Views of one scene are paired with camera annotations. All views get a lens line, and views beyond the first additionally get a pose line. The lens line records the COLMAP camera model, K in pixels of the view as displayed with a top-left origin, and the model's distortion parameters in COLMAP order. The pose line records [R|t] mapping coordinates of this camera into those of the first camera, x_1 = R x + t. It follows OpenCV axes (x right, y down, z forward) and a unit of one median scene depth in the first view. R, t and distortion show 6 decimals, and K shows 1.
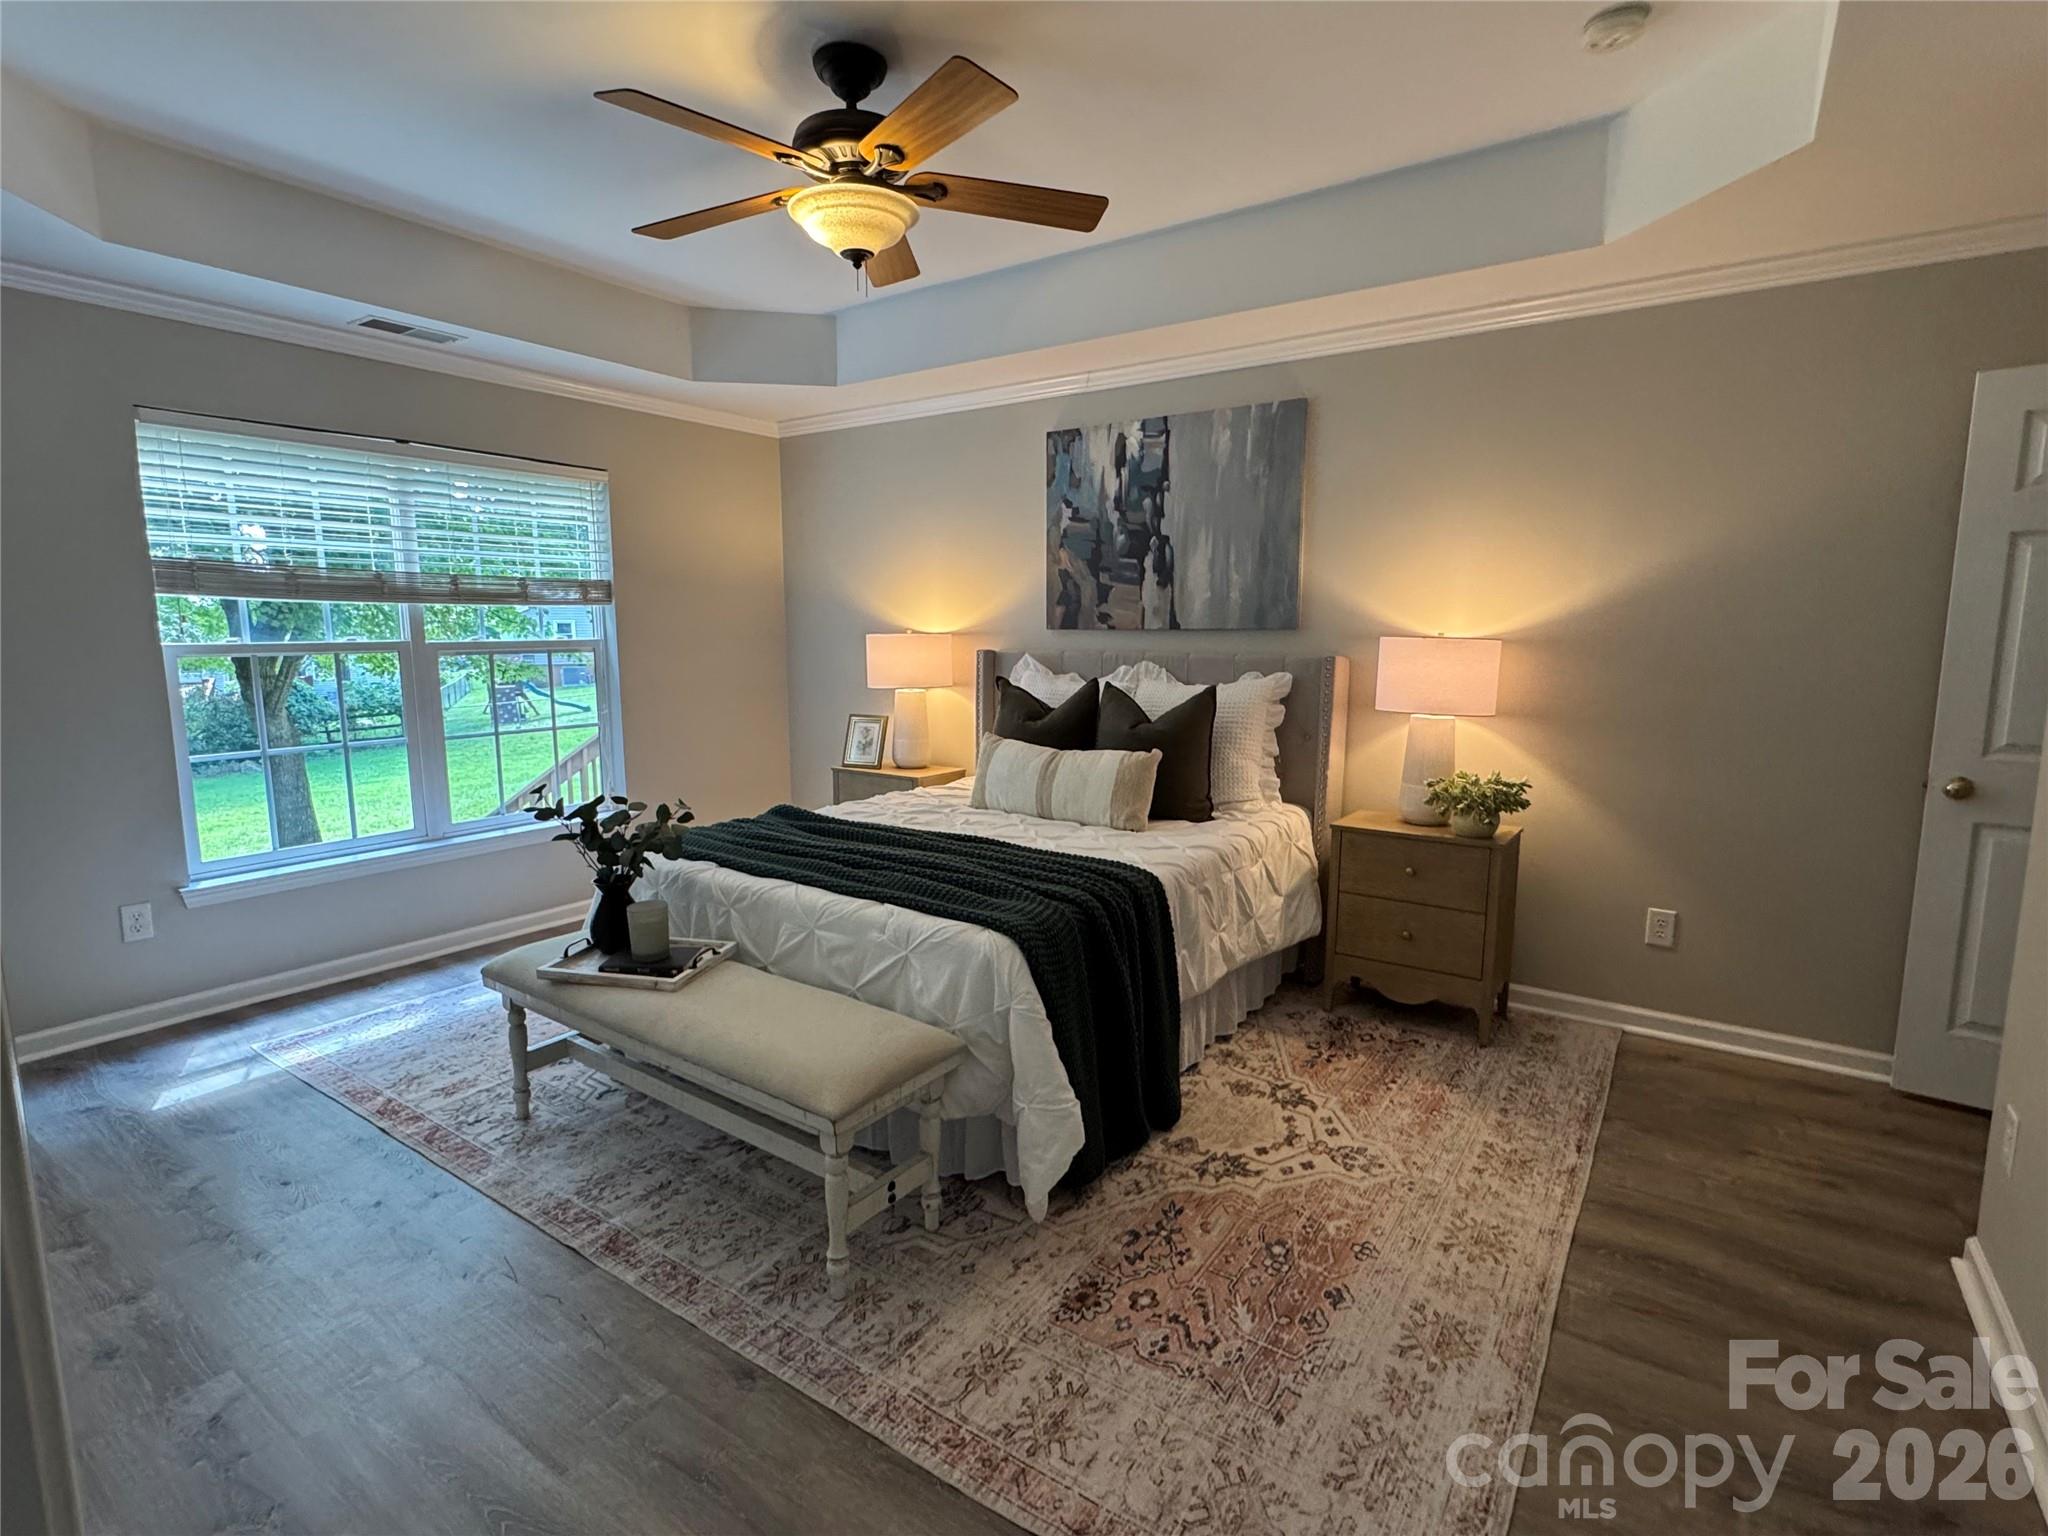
lens RADIAL K [[1004.8, 0, 1021.6], [0, 1004.8, 768.7], [0, 0, 1]] dist [-0.003031, -0.000328]
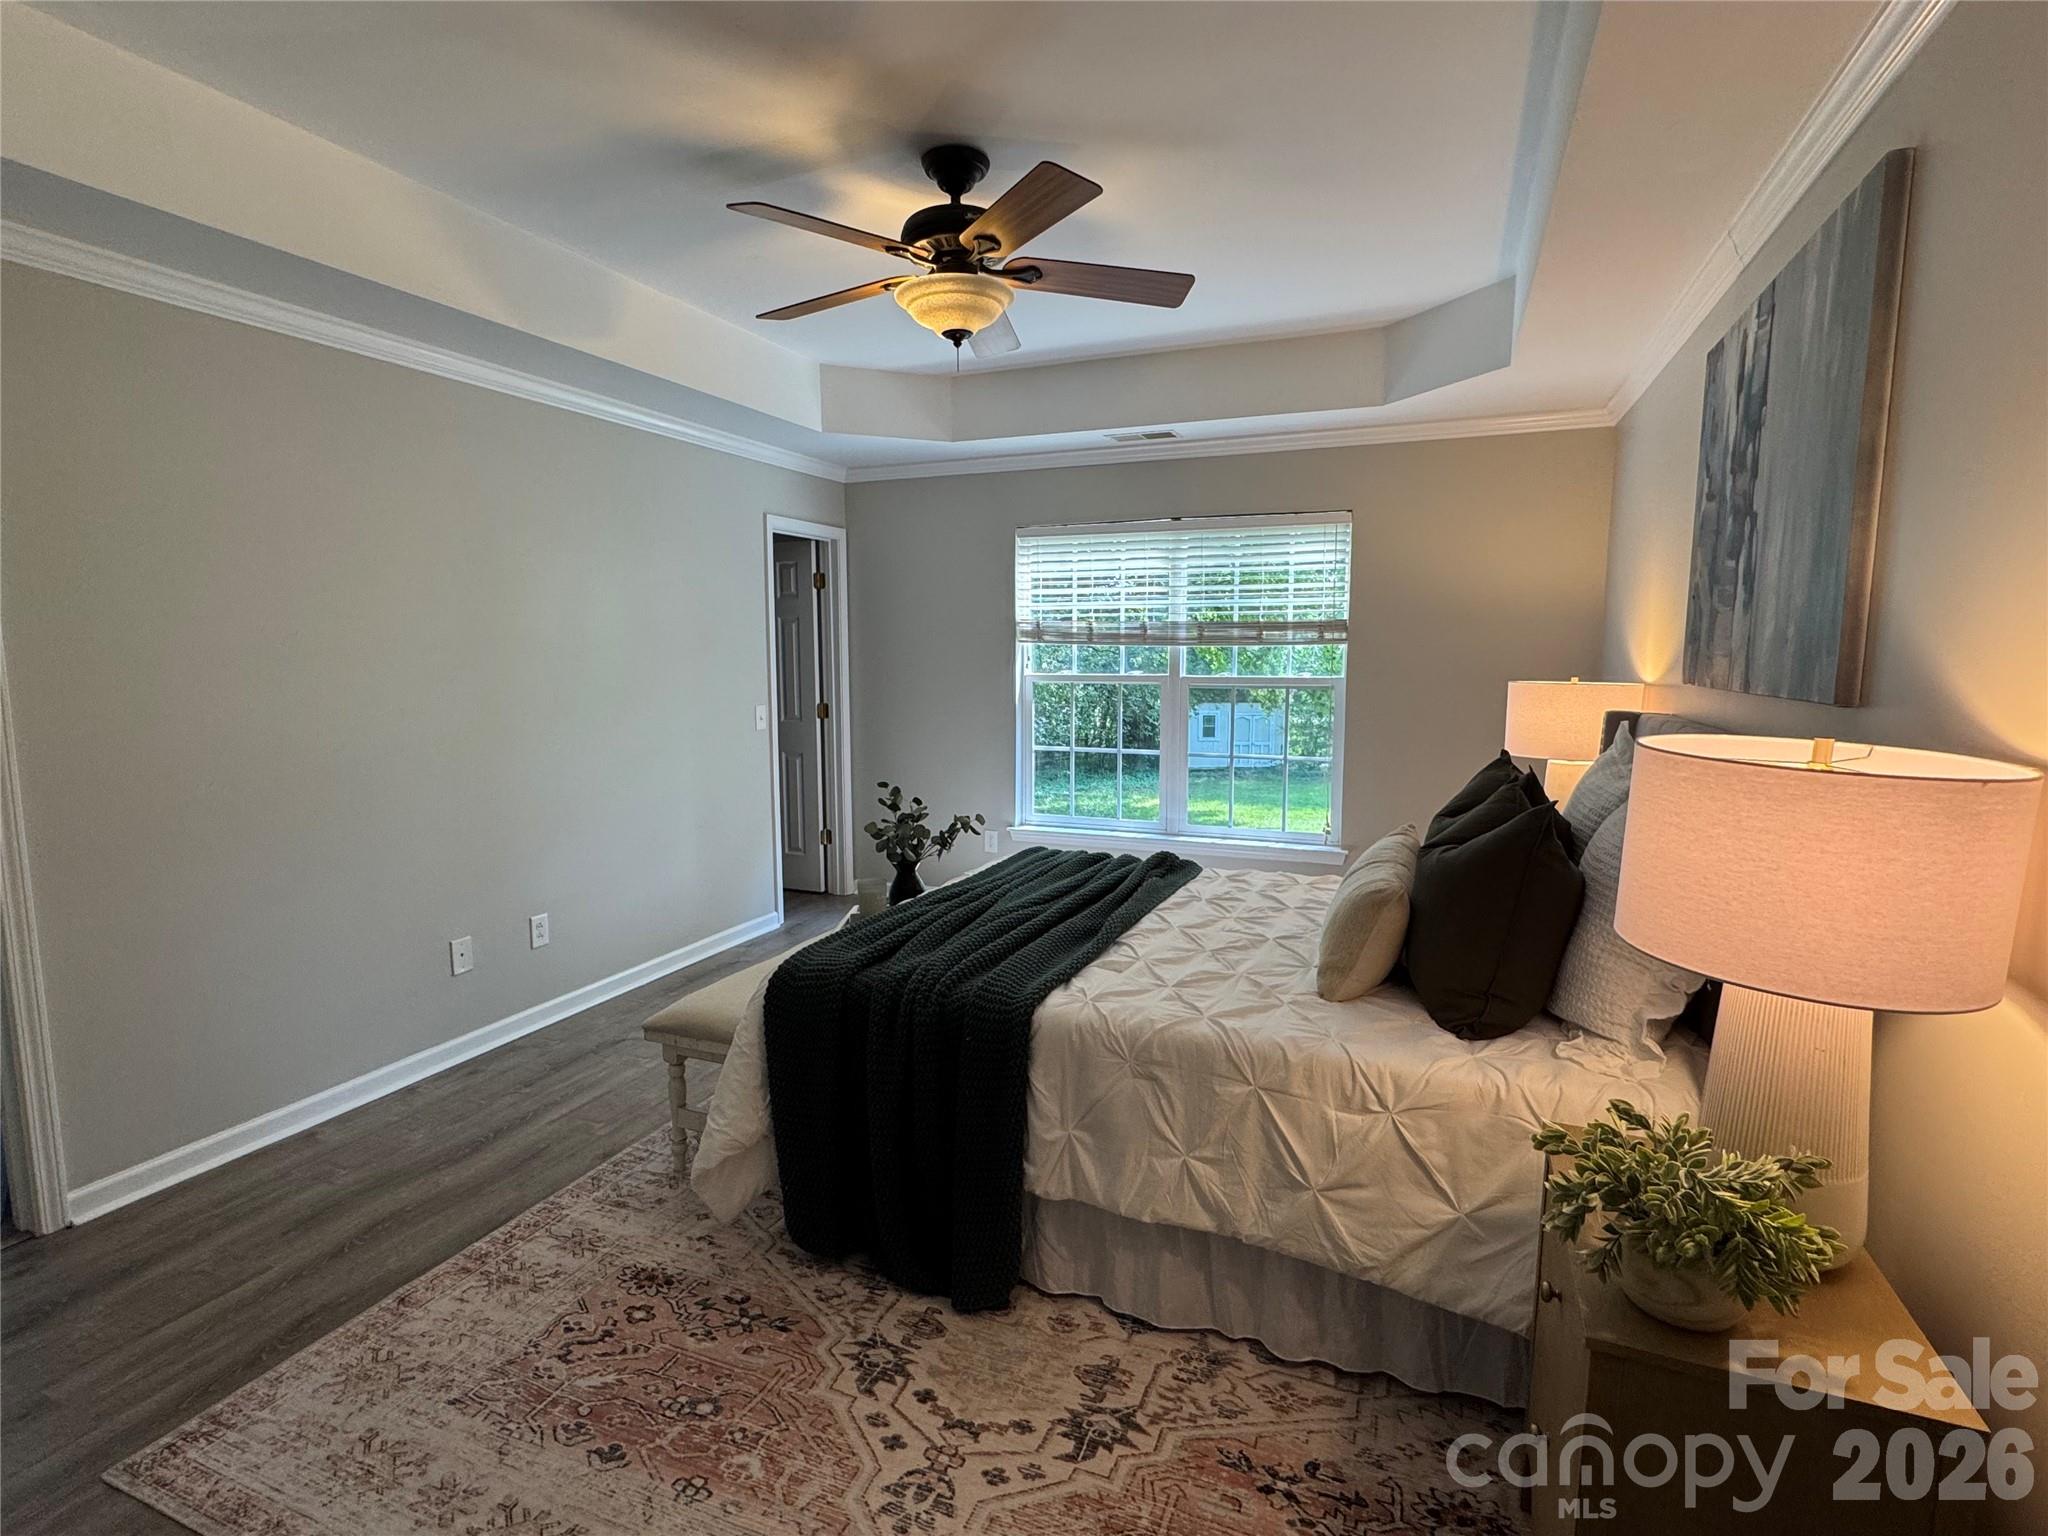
lens RADIAL K [[1004.8, 0, 1023.3], [0, 1004.8, 768.2], [0, 0, 1]] dist [-0.003031, -0.000328]
pose [[0.209270, 0.117319, -0.970795, 0.896514], [-0.137298, 0.986468, 0.089617, -0.149832], [0.968171, 0.114534, 0.222546, 0.830316]]
